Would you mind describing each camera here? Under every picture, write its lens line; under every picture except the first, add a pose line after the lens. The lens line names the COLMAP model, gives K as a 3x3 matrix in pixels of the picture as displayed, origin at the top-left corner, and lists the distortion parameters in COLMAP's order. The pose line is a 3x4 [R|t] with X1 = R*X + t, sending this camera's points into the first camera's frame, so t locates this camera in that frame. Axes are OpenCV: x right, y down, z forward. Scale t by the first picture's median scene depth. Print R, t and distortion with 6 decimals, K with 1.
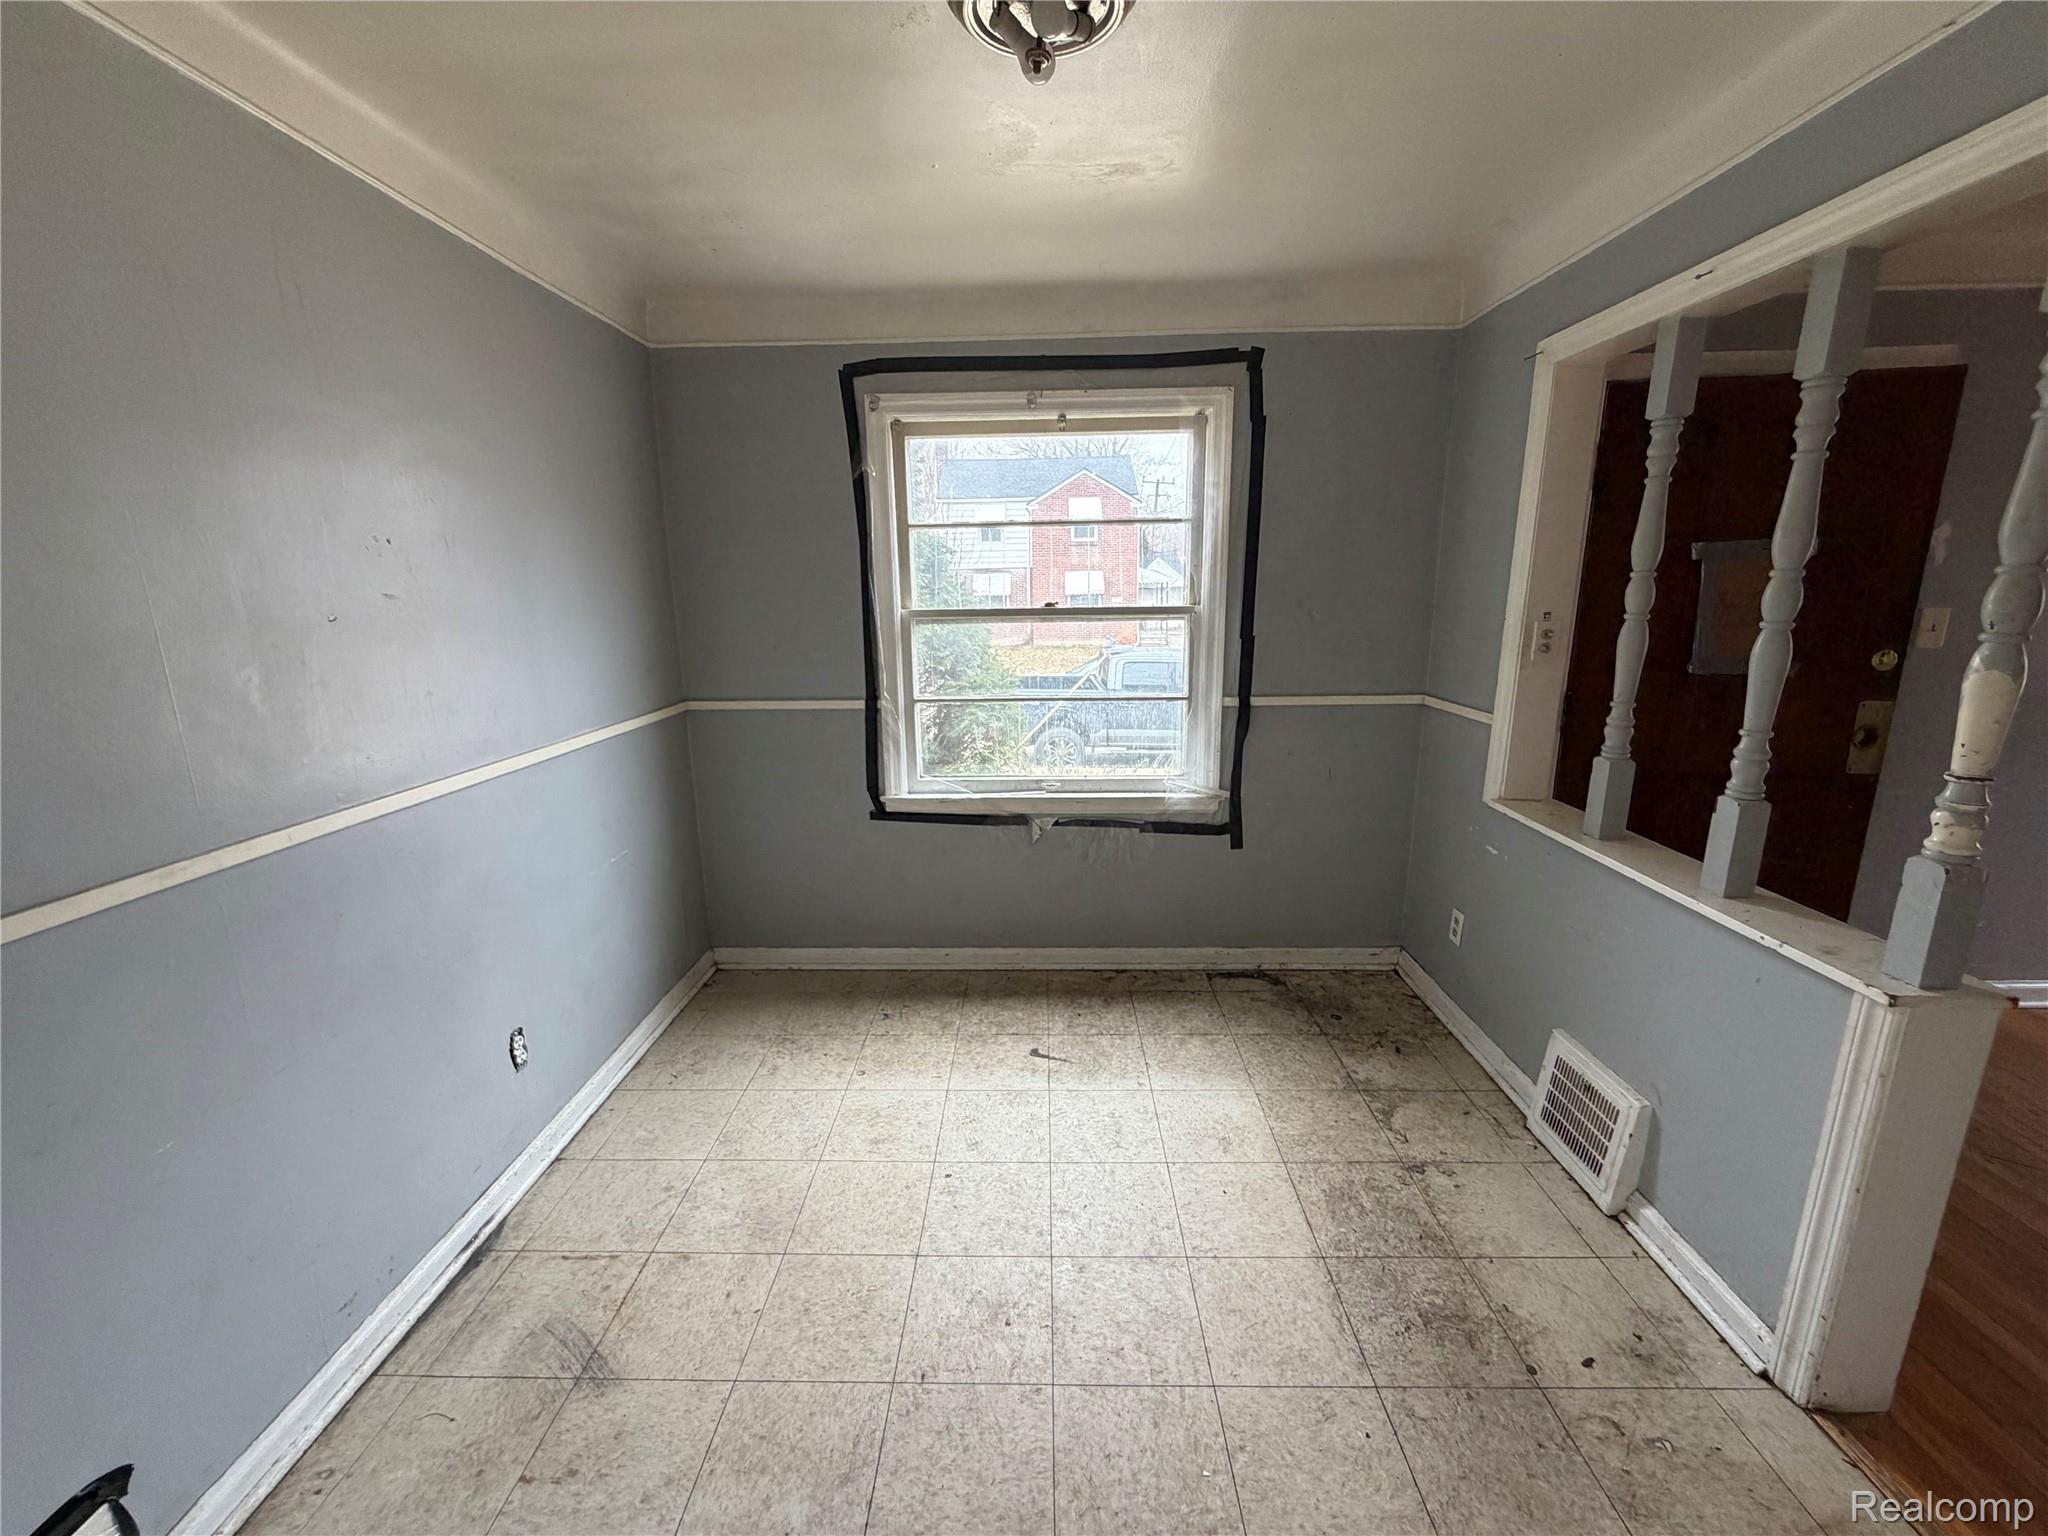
lens RADIAL K [[820.7, 0, 1024.2], [0, 820.7, 767.1], [0, 0, 1]] dist [0.003648, 0.000751]
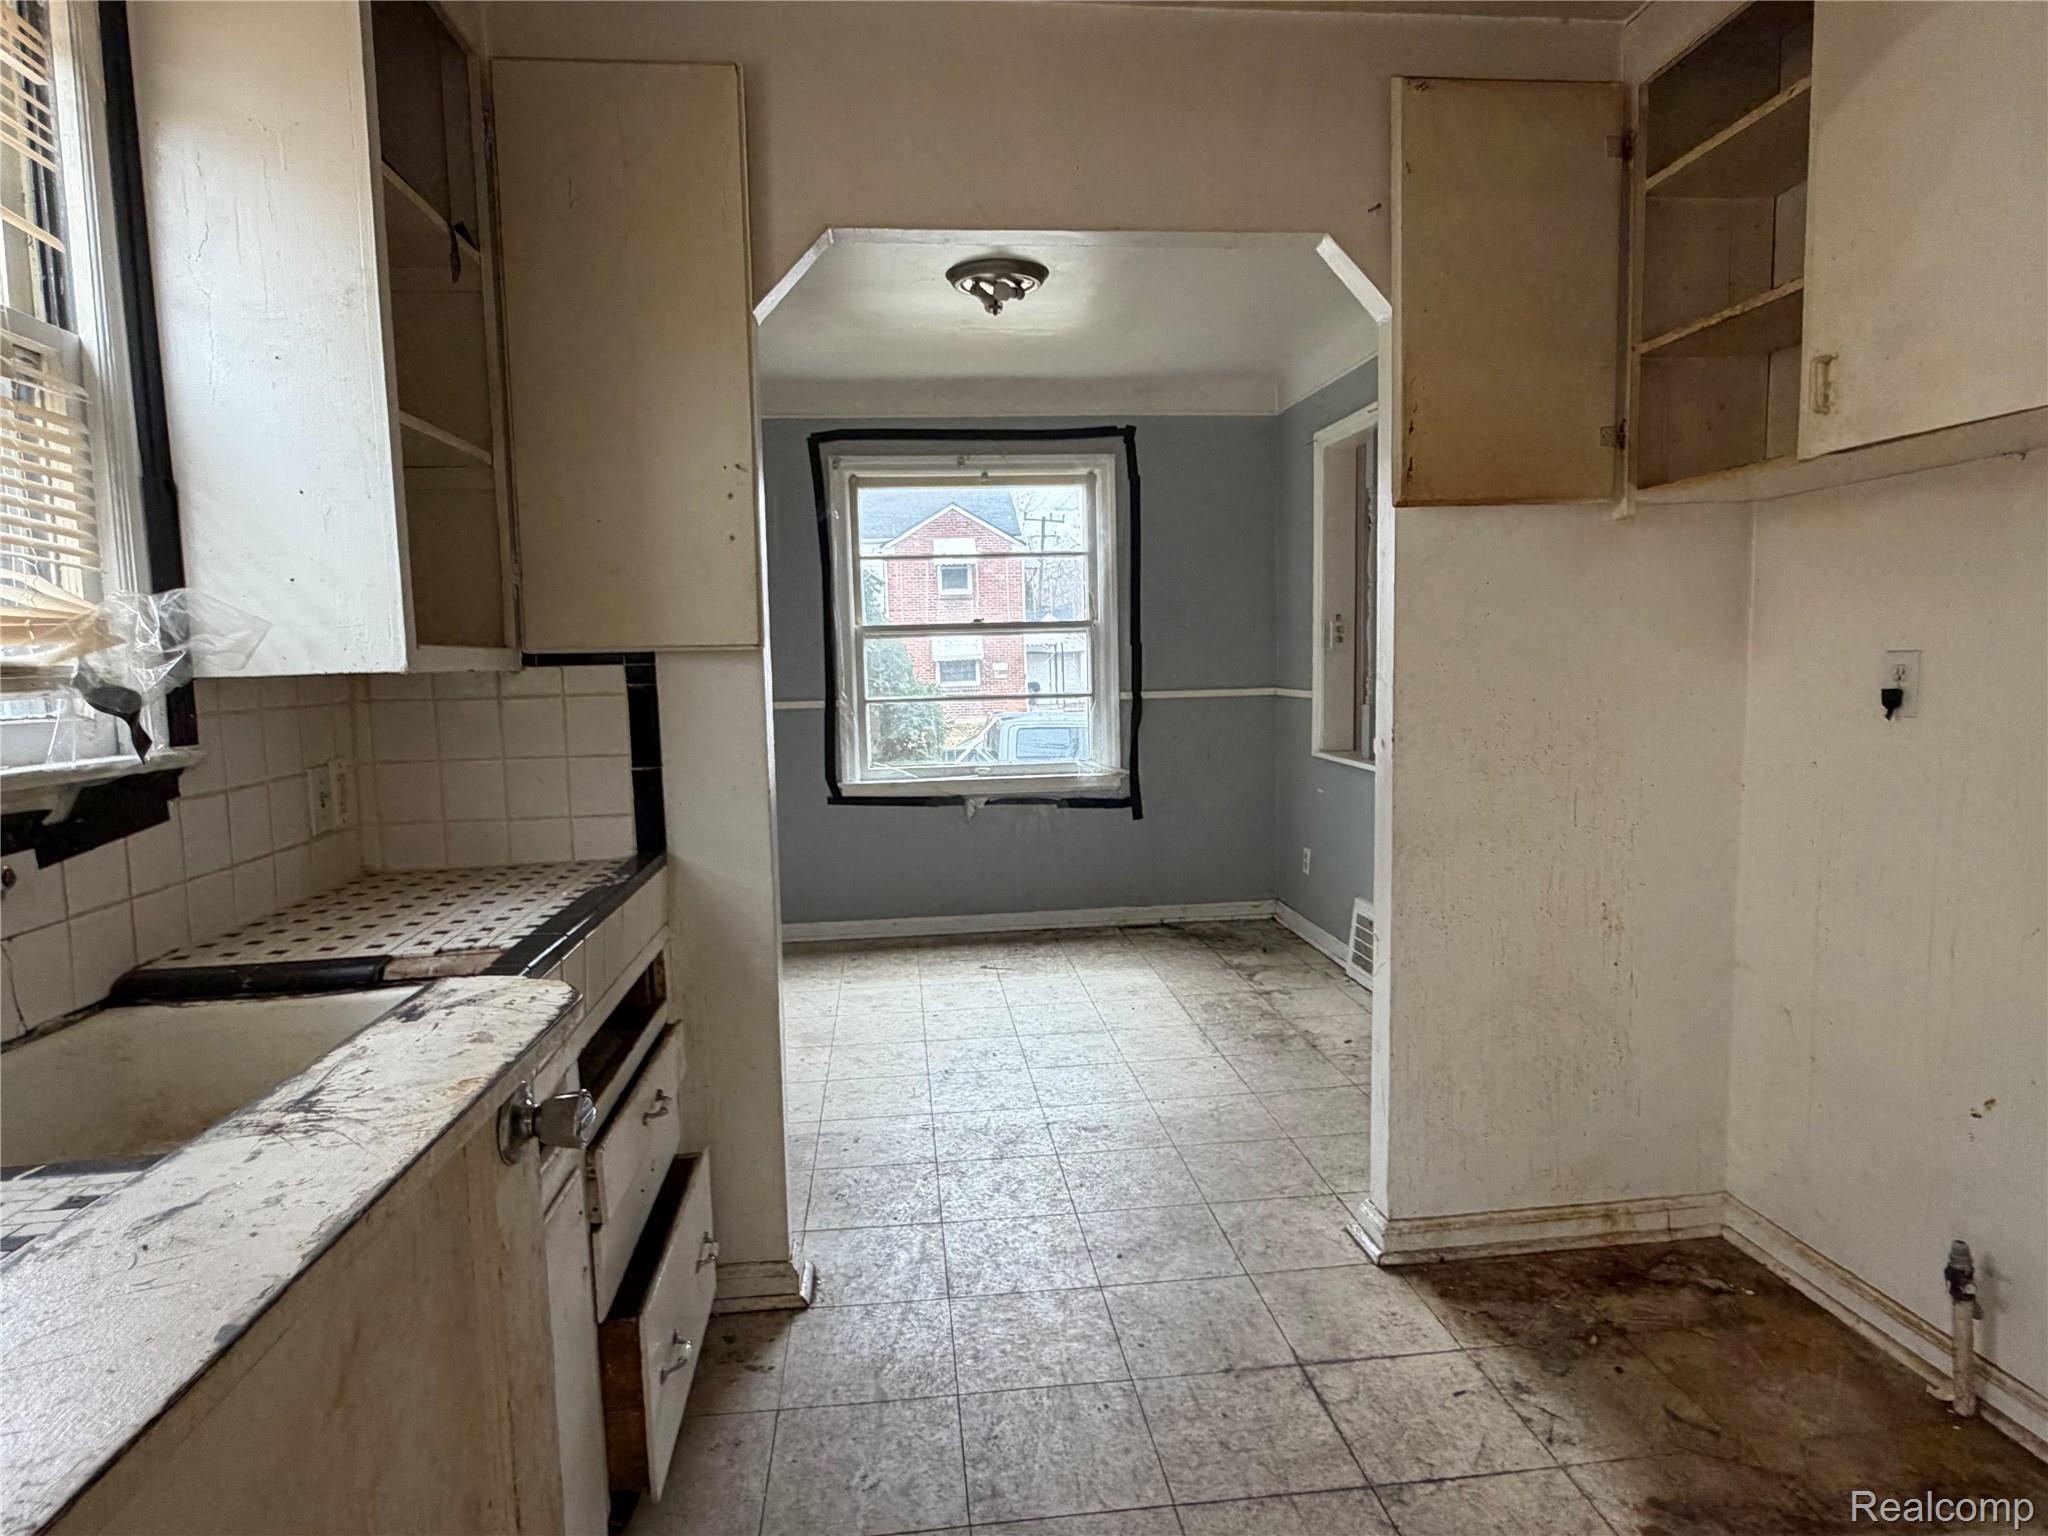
lens RADIAL K [[1140.0, 0, 1021.2], [0, 1140.0, 765.1], [0, 0, 1]] dist [0.004178, -0.000018]
pose [[0.990889, -0.024256, 0.132475, -0.139189], [0.040489, 0.991795, -0.121259, 0.232888], [-0.128447, 0.125518, 0.983741, -0.677252]]
